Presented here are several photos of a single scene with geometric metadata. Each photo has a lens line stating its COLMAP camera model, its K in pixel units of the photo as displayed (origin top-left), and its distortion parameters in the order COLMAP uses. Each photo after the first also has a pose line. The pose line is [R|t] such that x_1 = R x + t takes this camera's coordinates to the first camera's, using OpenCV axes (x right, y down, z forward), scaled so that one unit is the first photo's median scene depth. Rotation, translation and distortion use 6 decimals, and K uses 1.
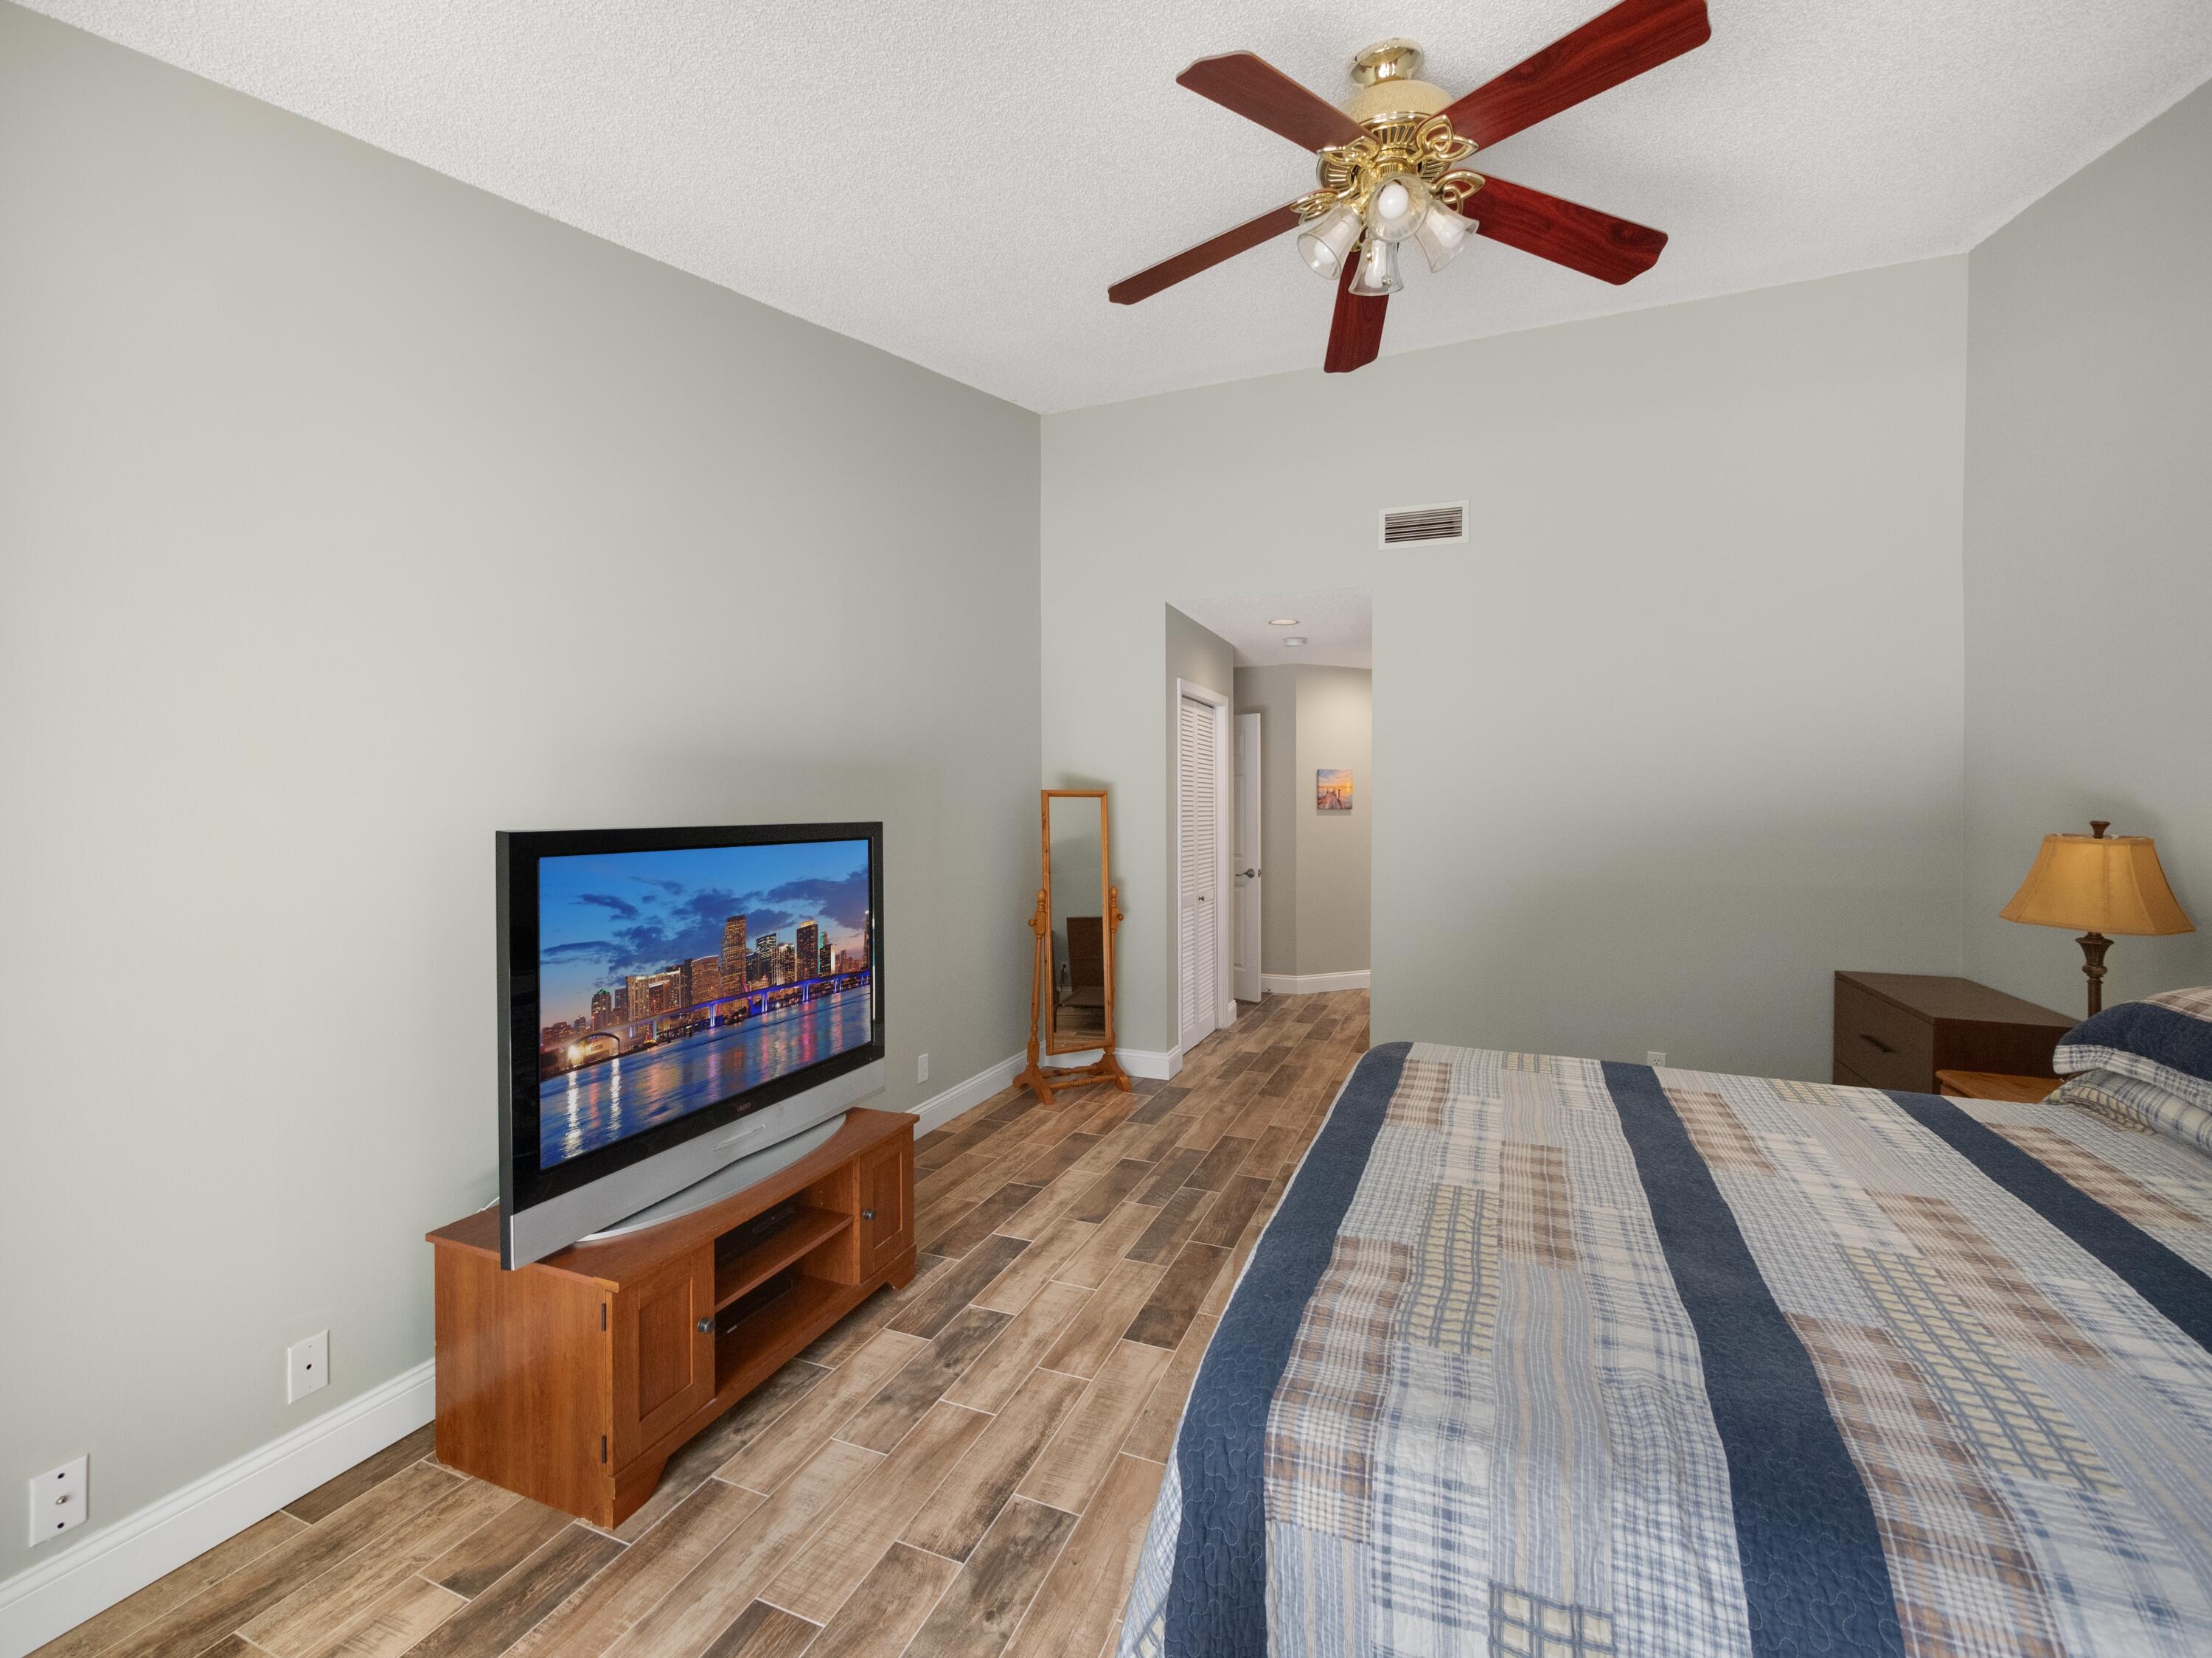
lens RADIAL K [[948.5, 0, 1106.9], [0, 948.5, 810.8], [0, 0, 1]] dist [-0.000544, 0.000207]
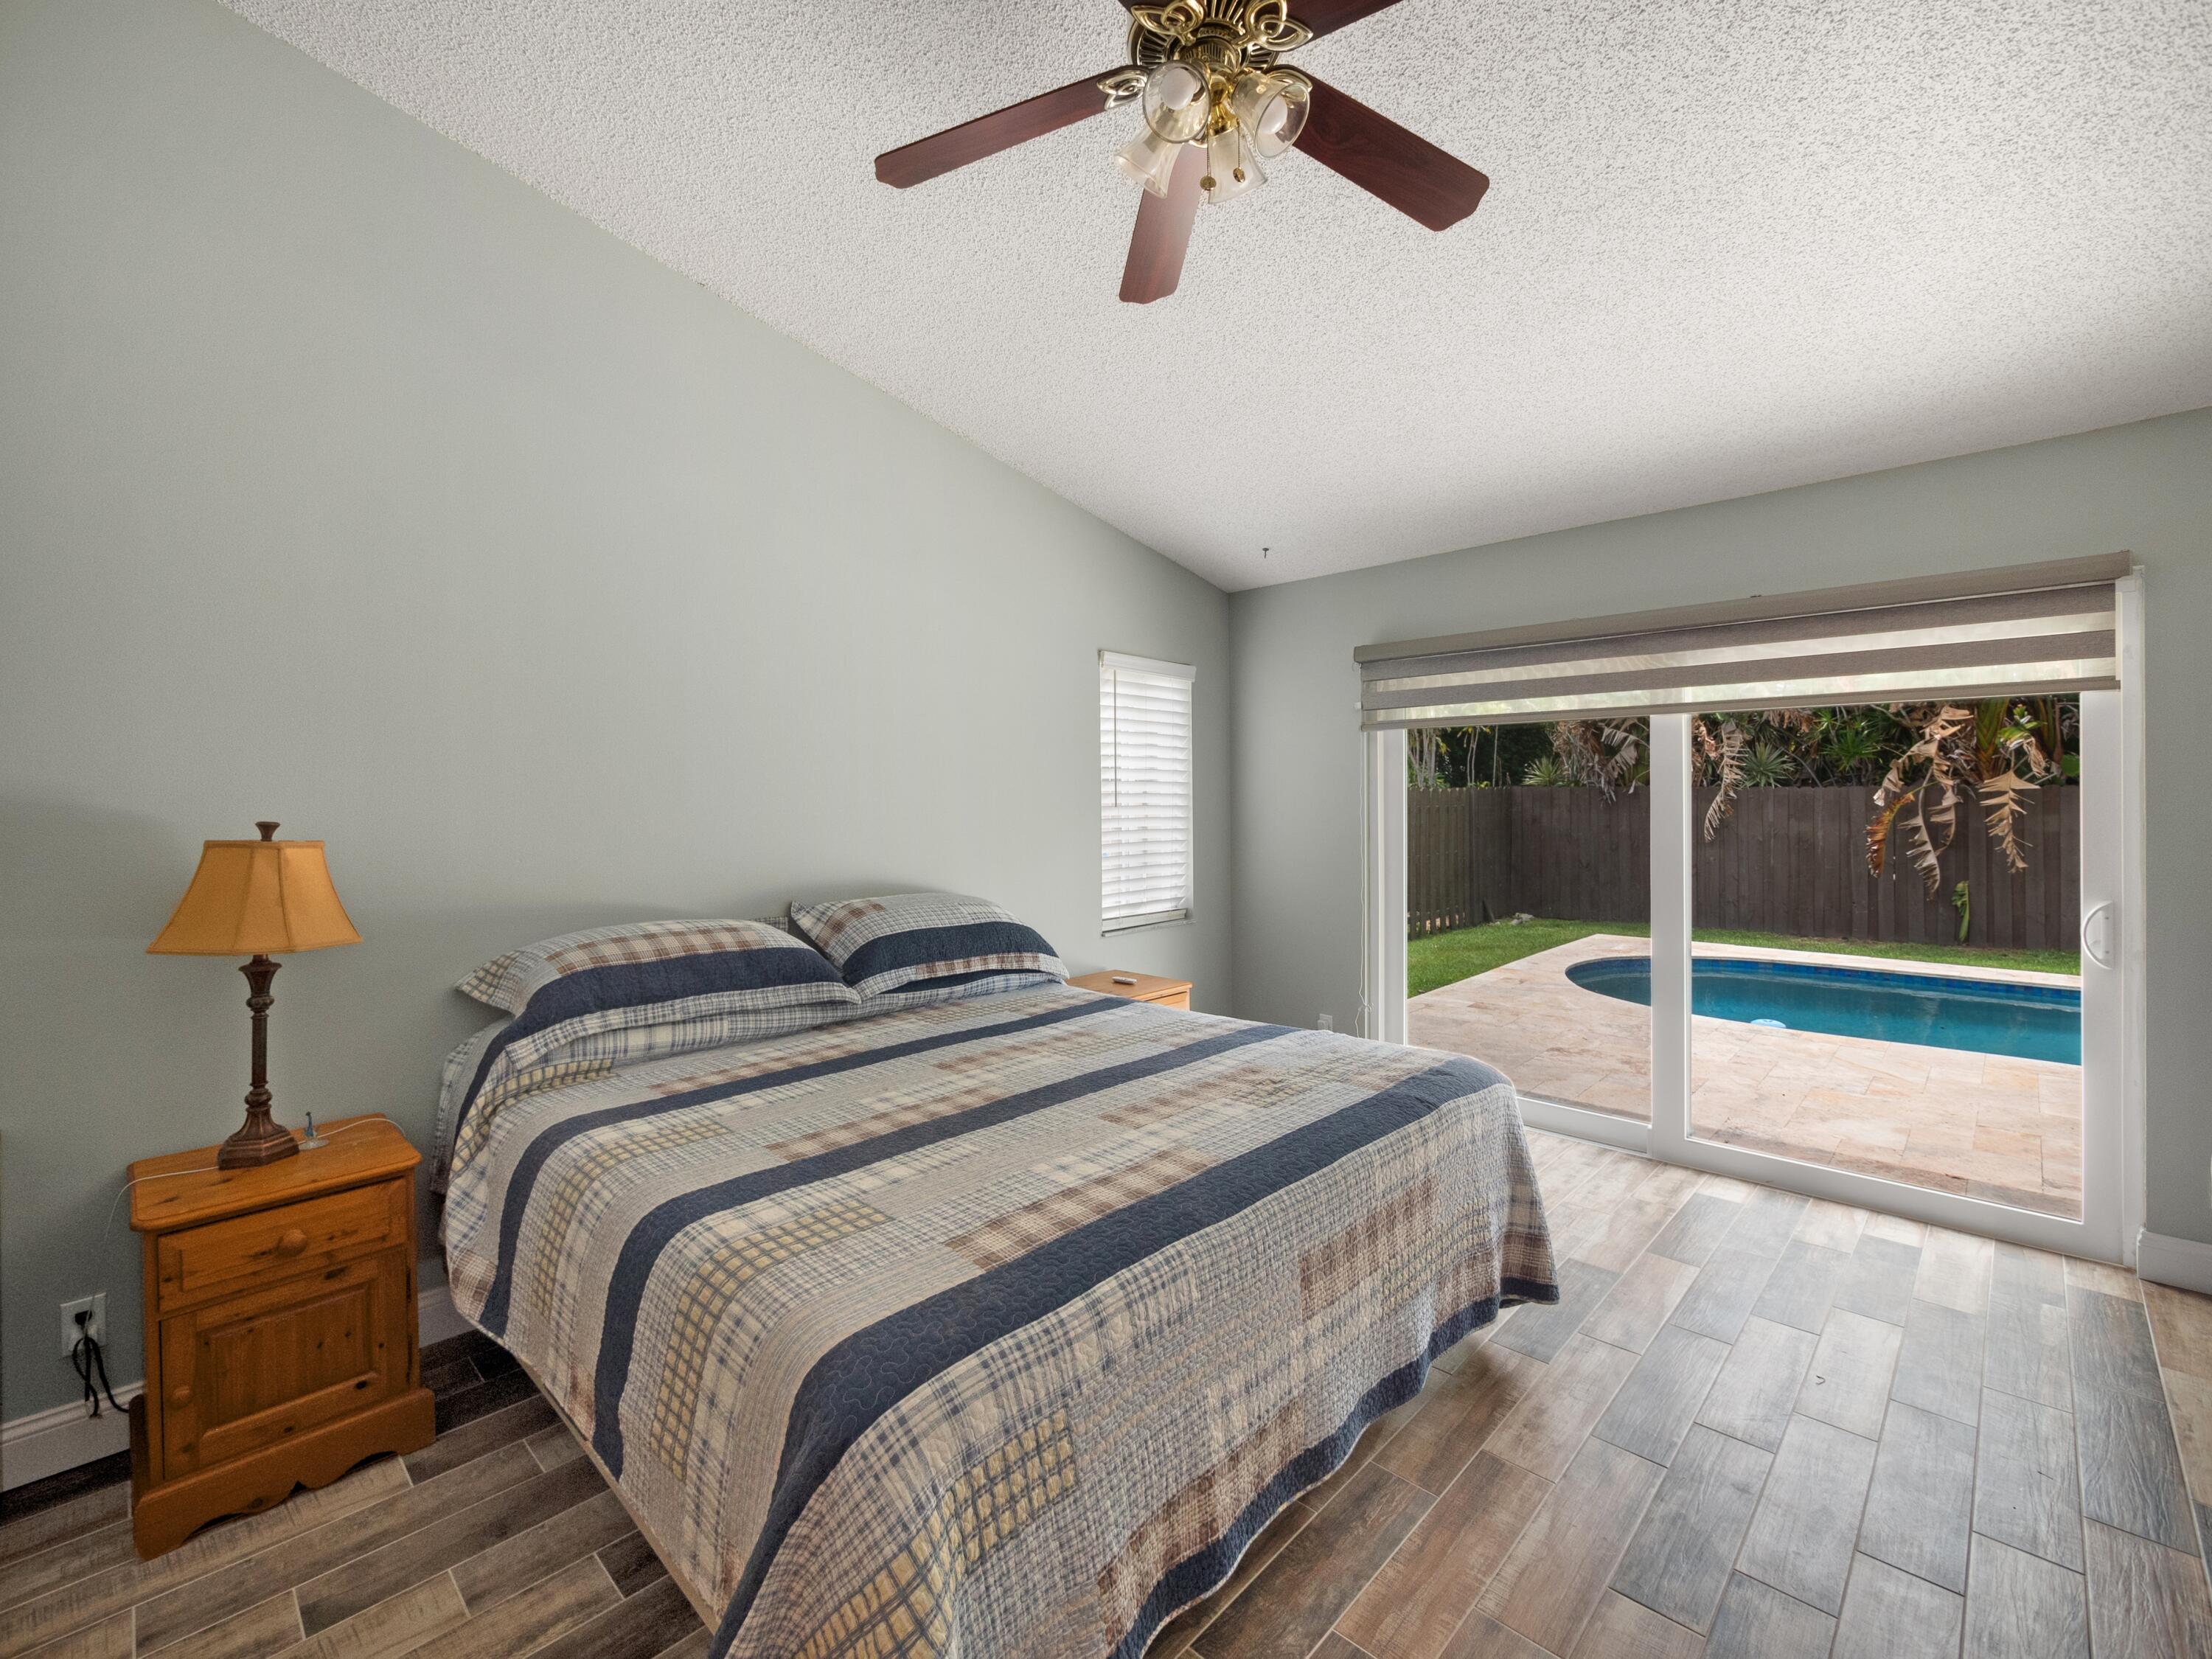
lens RADIAL K [[948.5, 0, 1106.4], [0, 948.5, 821.3], [0, 0, 1]] dist [-0.000544, 0.000207]
pose [[-0.933496, 0.002309, 0.358580, 0.088868], [0.010005, 0.999758, 0.019608, 0.006620], [-0.358448, 0.021891, -0.933293, 1.915732]]
